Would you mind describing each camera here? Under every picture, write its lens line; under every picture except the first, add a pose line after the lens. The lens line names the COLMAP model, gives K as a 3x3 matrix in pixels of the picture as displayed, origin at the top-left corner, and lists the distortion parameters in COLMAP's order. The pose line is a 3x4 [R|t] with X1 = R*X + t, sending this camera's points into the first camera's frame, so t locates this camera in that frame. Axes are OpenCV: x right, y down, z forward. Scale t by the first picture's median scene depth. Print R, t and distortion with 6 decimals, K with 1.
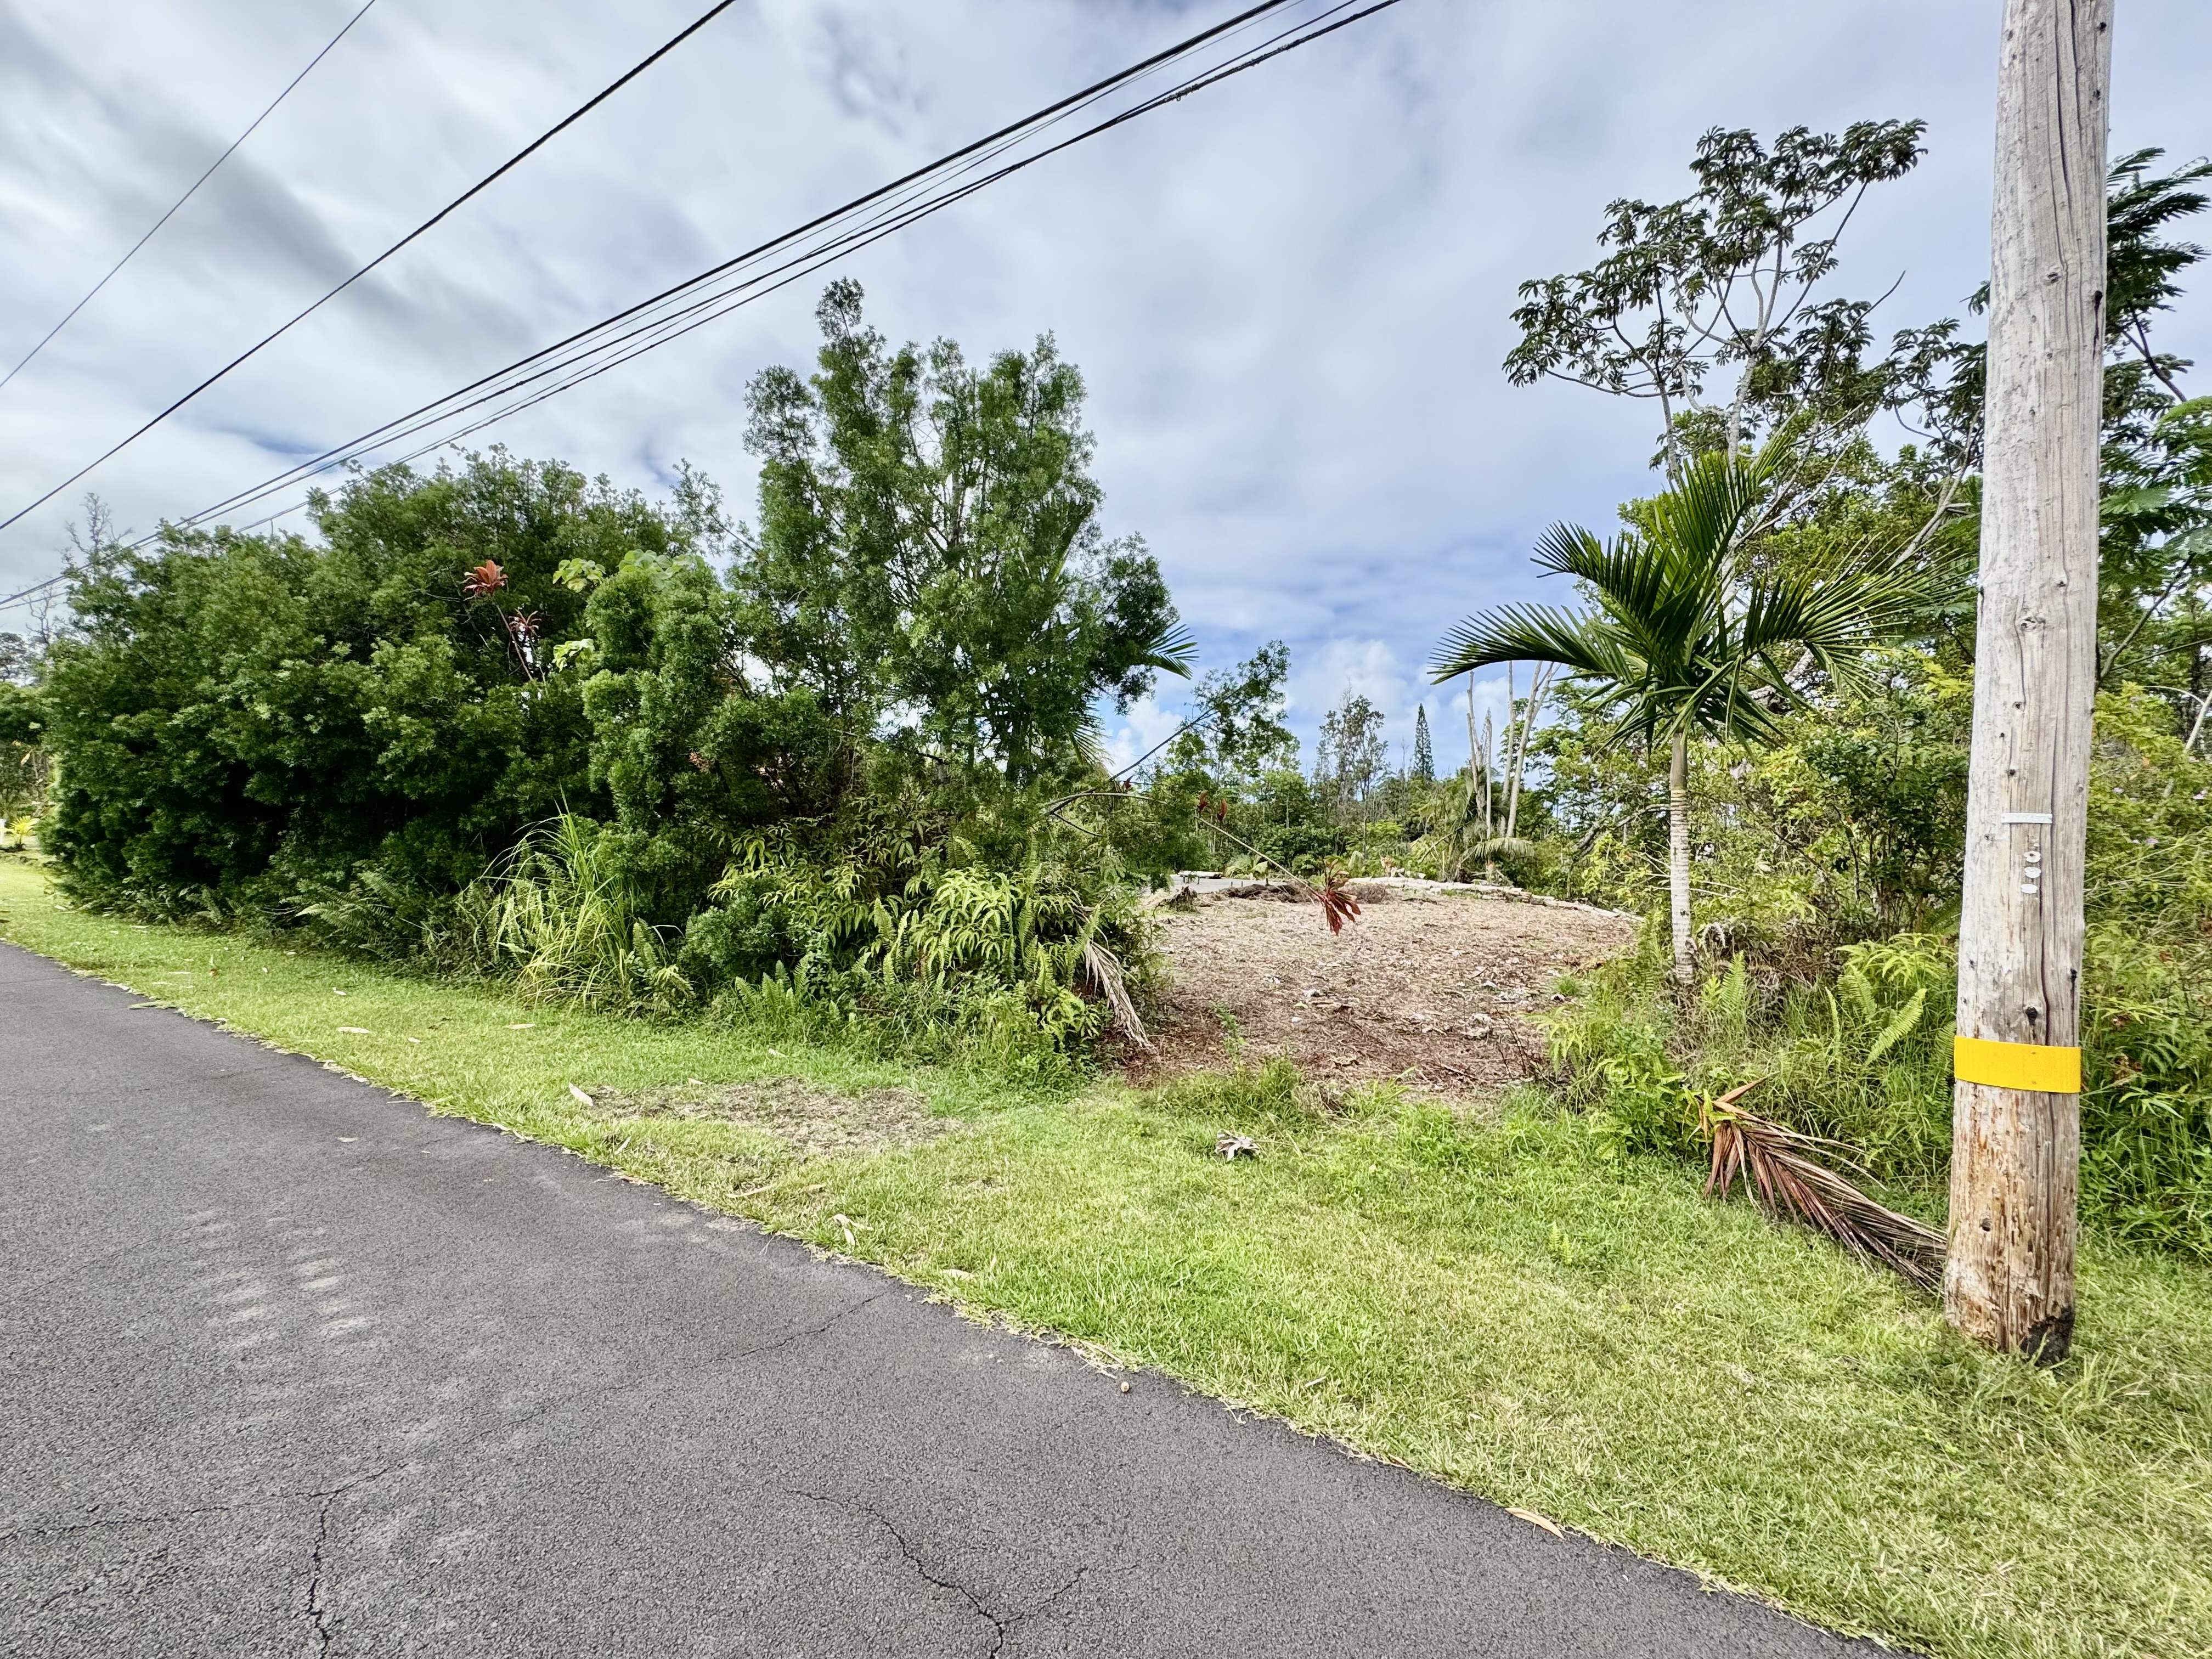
lens RADIAL K [[894.4, 0, 1120.4], [0, 894.4, 829.1], [0, 0, 1]] dist [0.002489, 0.000203]
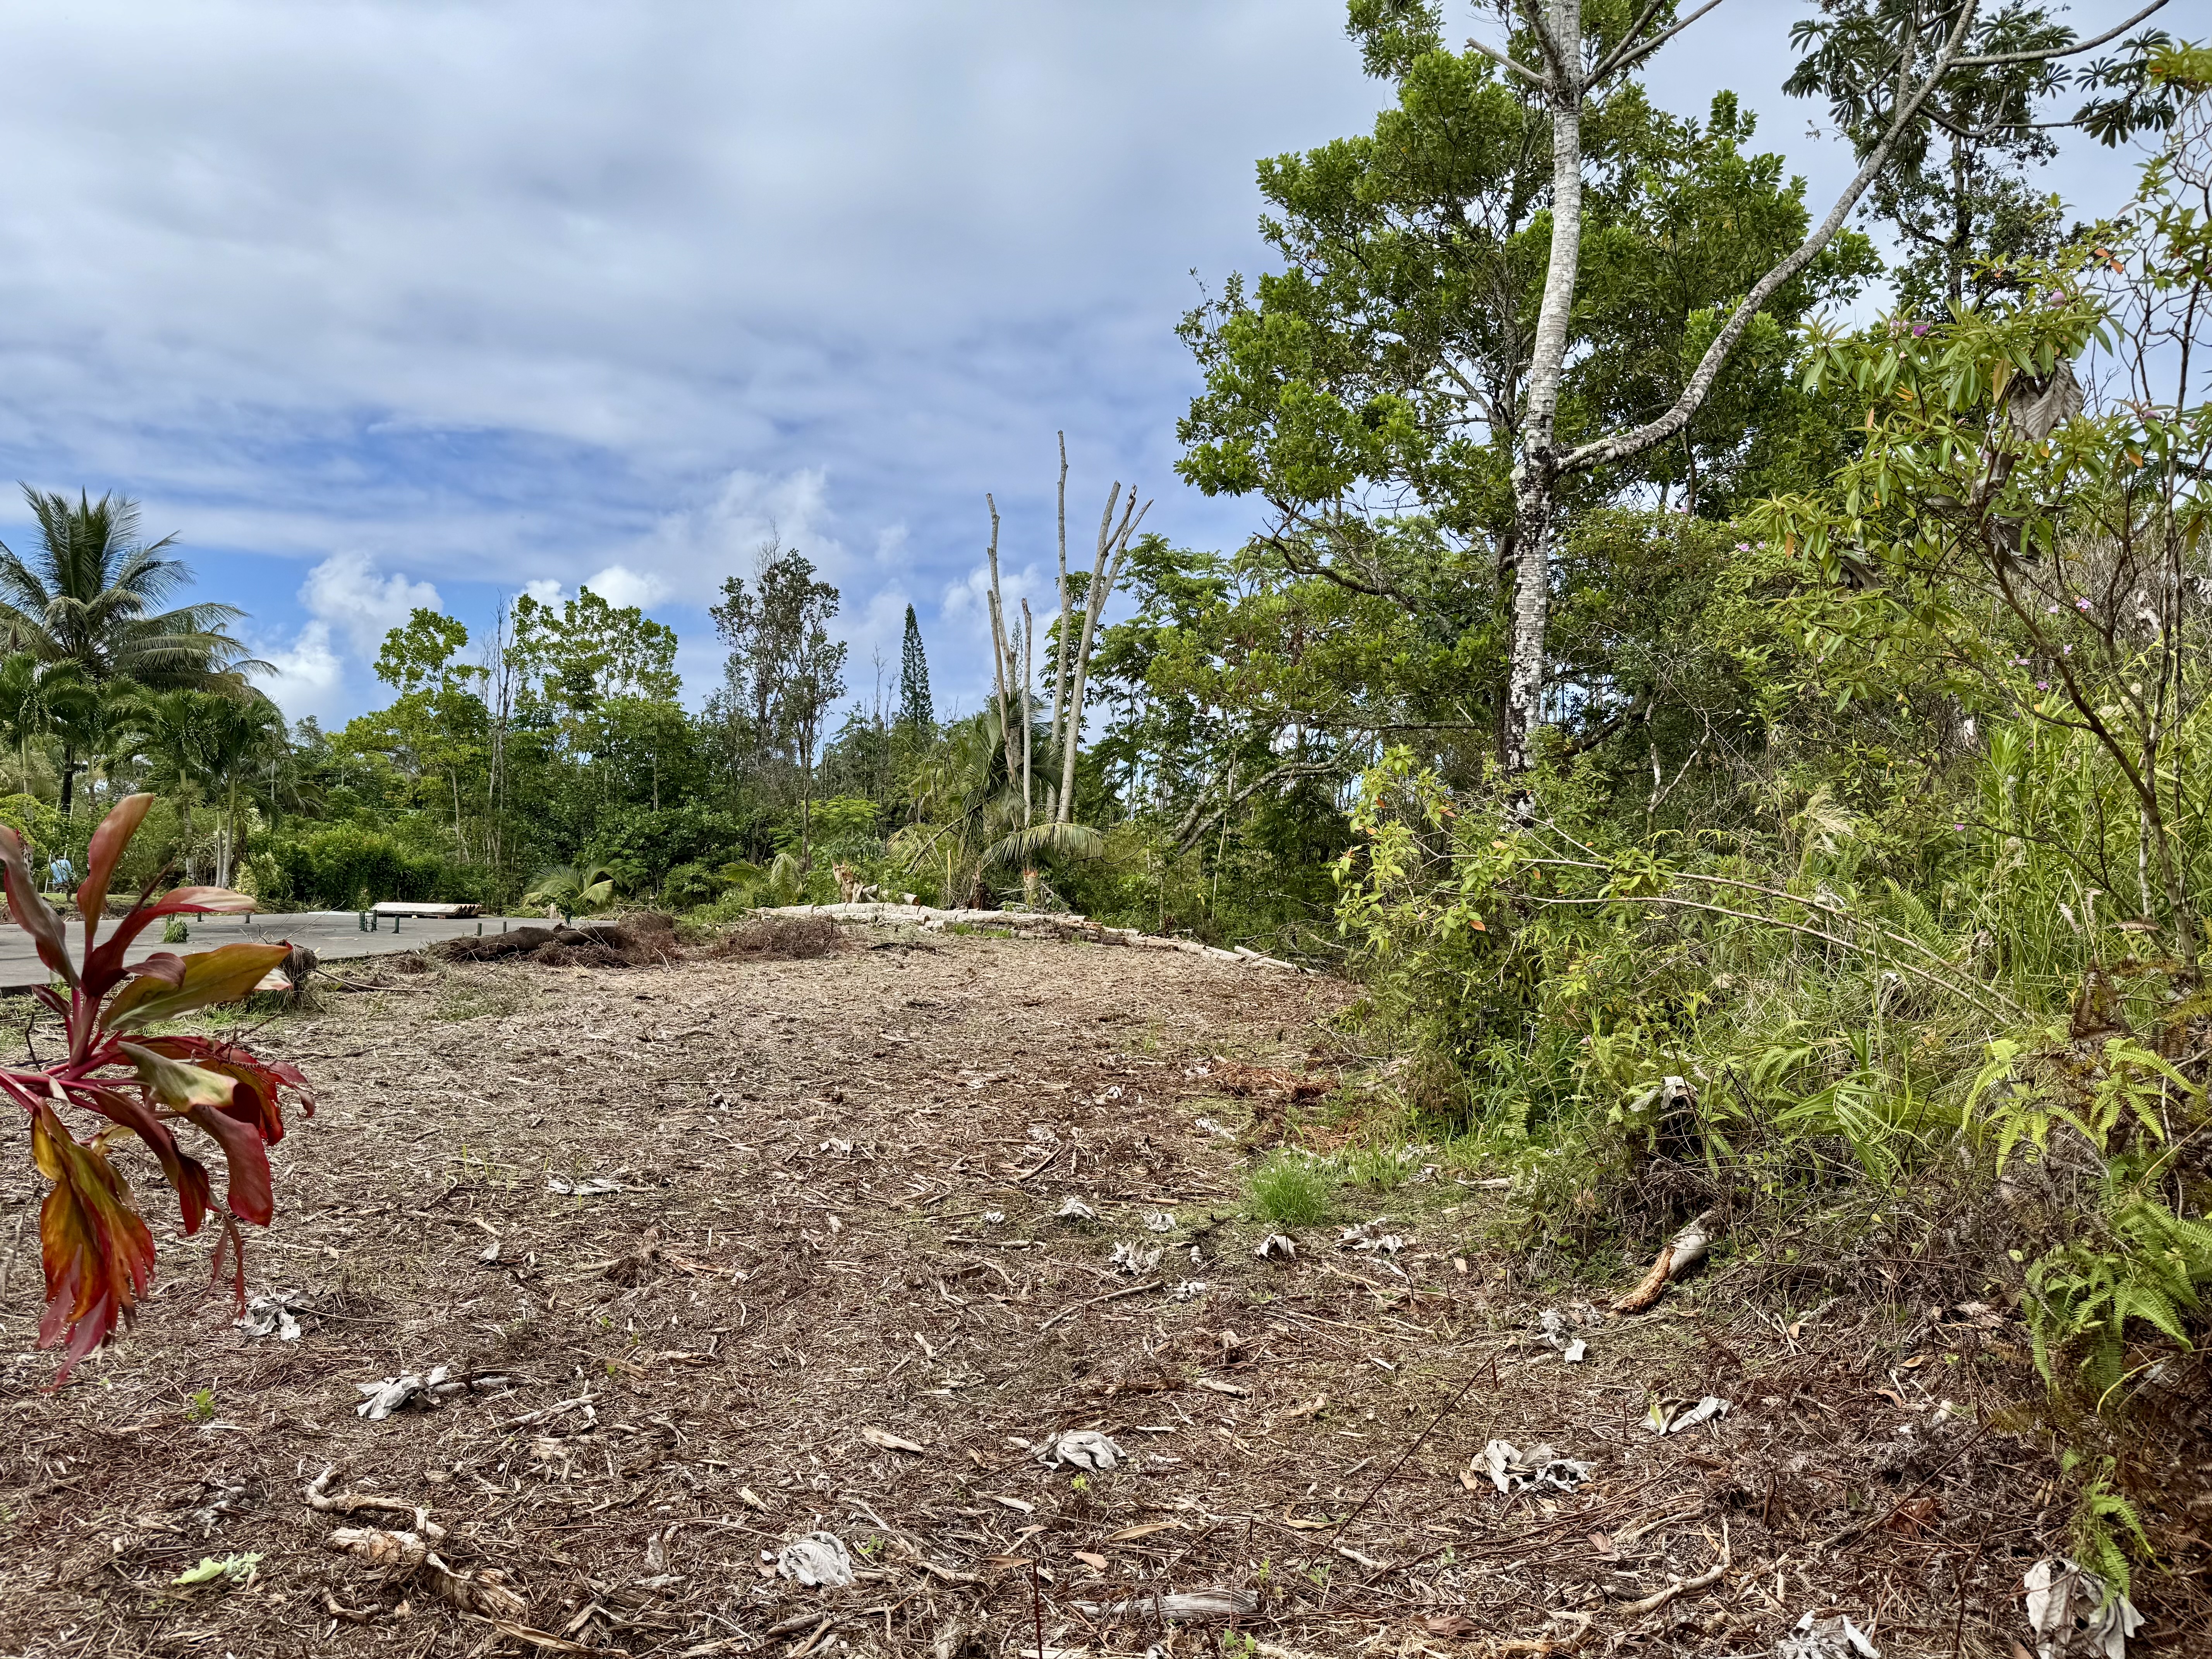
lens RADIAL K [[1546.4, 0, 1109.1], [0, 1546.4, 832.1], [0, 0, 1]] dist [0.010372, 0.000739]
pose [[0.901002, -0.012557, 0.433633, 0.048494], [0.010732, 0.999920, 0.006656, 0.008533], [-0.433682, -0.001344, 0.901065, 0.130545]]
